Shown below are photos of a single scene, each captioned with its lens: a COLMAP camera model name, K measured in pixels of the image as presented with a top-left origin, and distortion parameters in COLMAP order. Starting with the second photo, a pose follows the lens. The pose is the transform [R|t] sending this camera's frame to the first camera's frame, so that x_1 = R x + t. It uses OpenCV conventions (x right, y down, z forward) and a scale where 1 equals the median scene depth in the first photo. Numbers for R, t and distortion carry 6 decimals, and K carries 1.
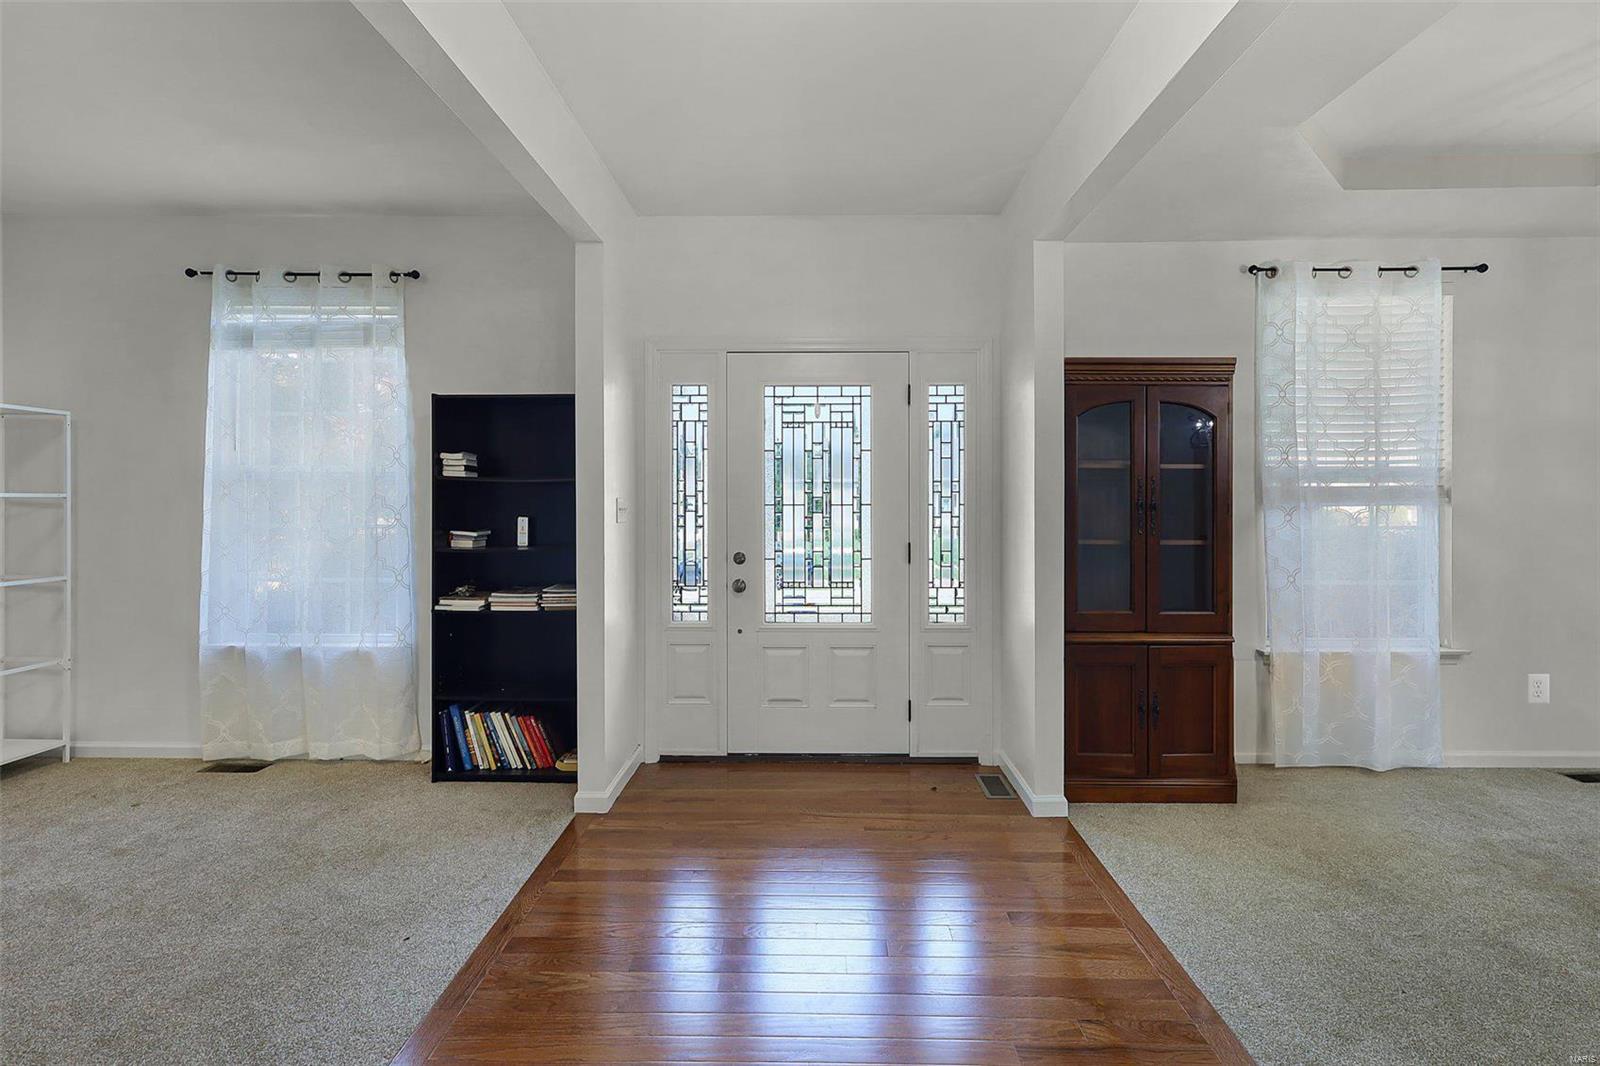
lens RADIAL K [[752.9, 0, 797.6], [0, 752.9, 502.7], [0, 0, 1]] dist [0.002301, 0.002482]
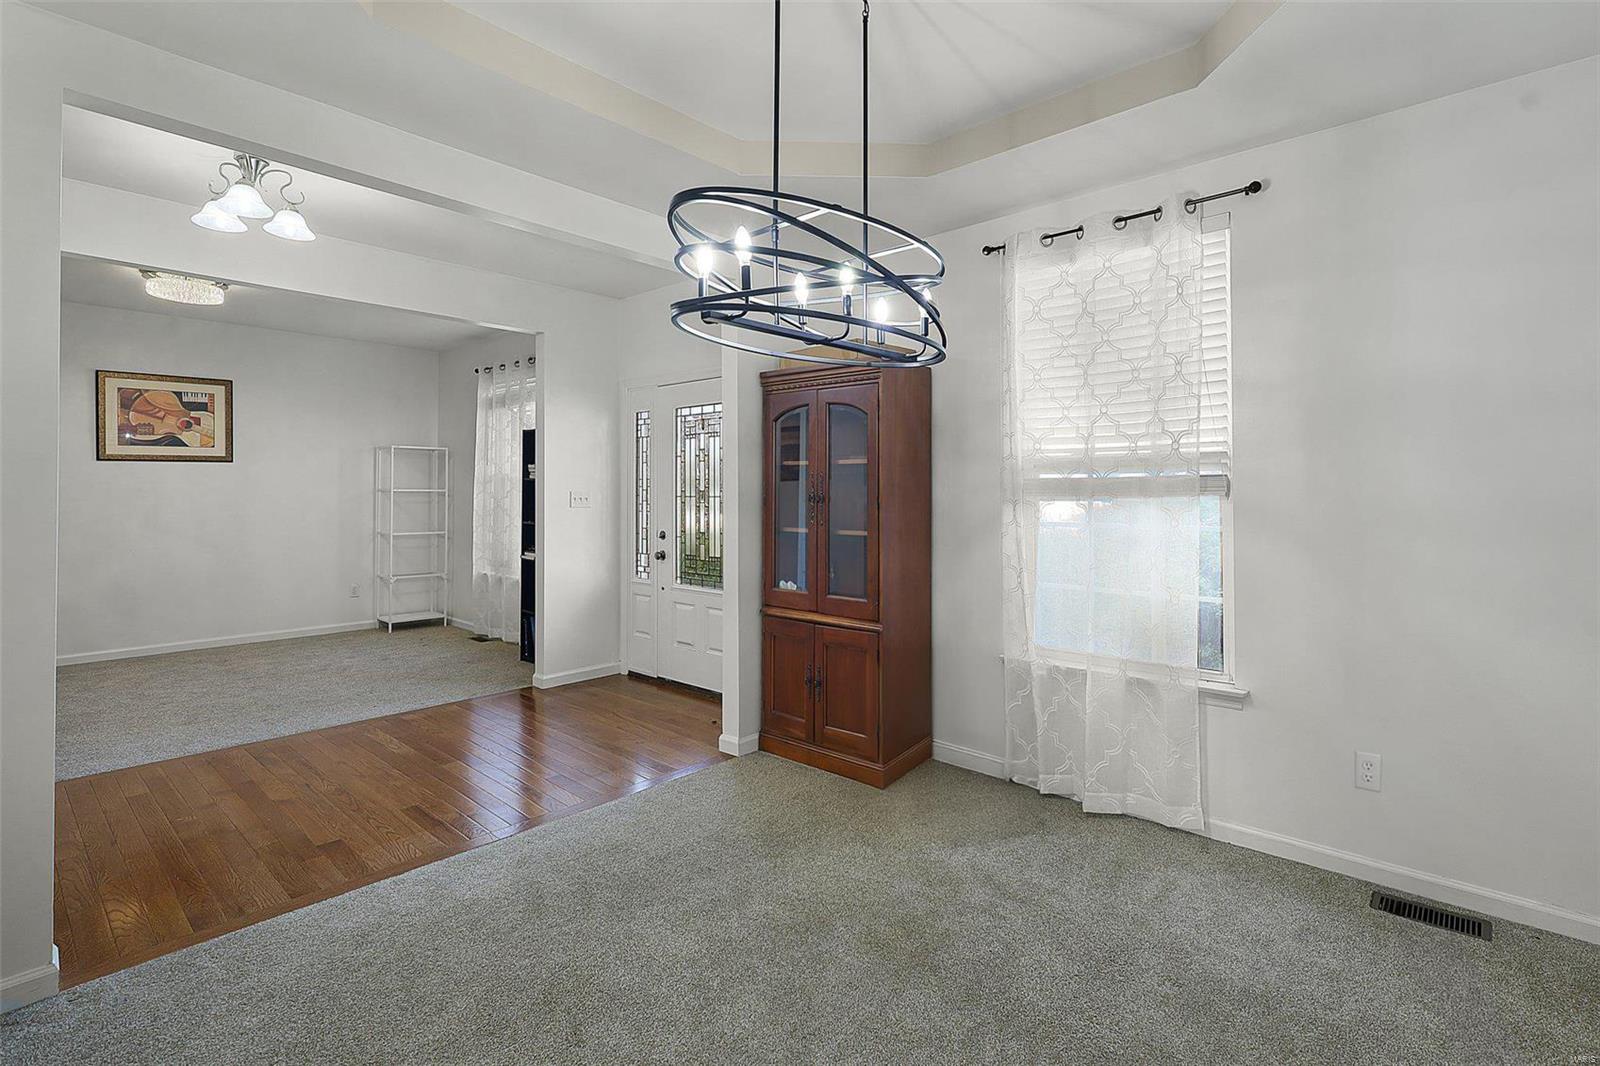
lens RADIAL K [[752.9, 0, 771.8], [0, 752.9, 479.7], [0, 0, 1]] dist [0.002301, 0.002482]
pose [[0.742215, -0.011520, -0.670062, 1.002848], [0.000237, 0.999857, -0.016927, -0.004282], [0.670161, 0.012405, 0.742112, 0.112504]]
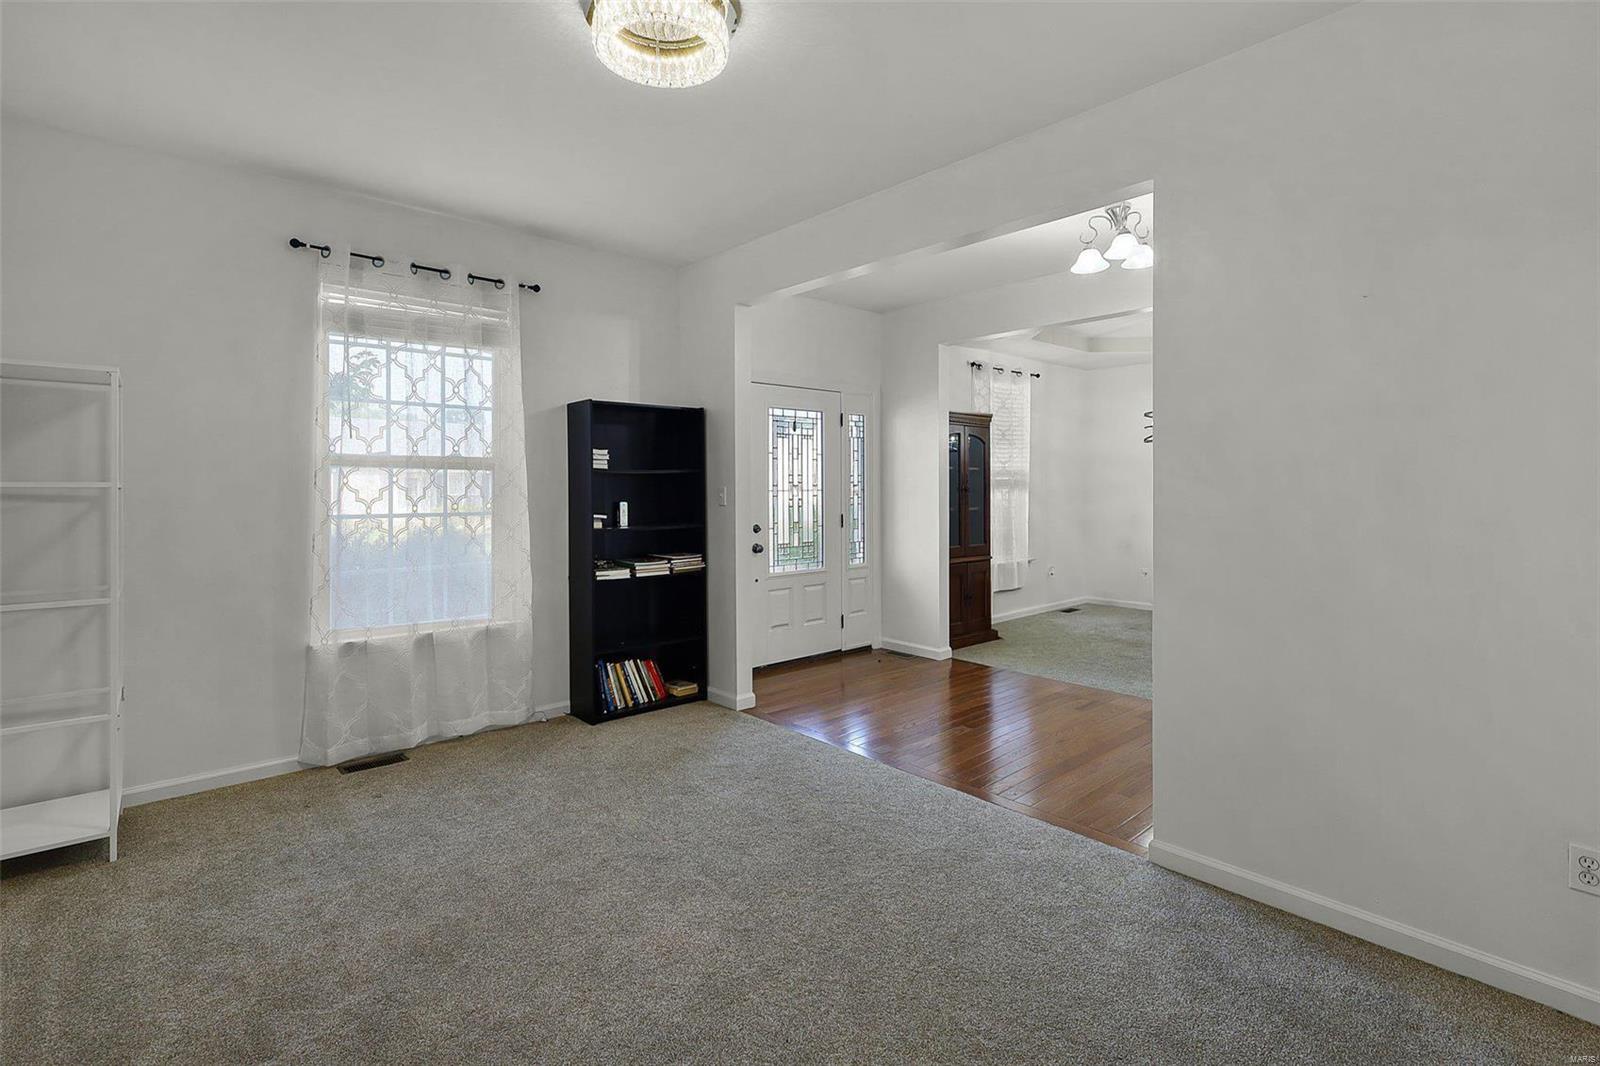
lens RADIAL K [[752.9, 0, 774.2], [0, 752.9, 494.9], [0, 0, 1]] dist [0.002301, 0.002482]
pose [[0.746480, -0.010868, 0.665319, -0.998654], [0.008762, 0.999940, 0.006502, 0.001484], [-0.665350, 0.000976, 0.746531, -0.074805]]
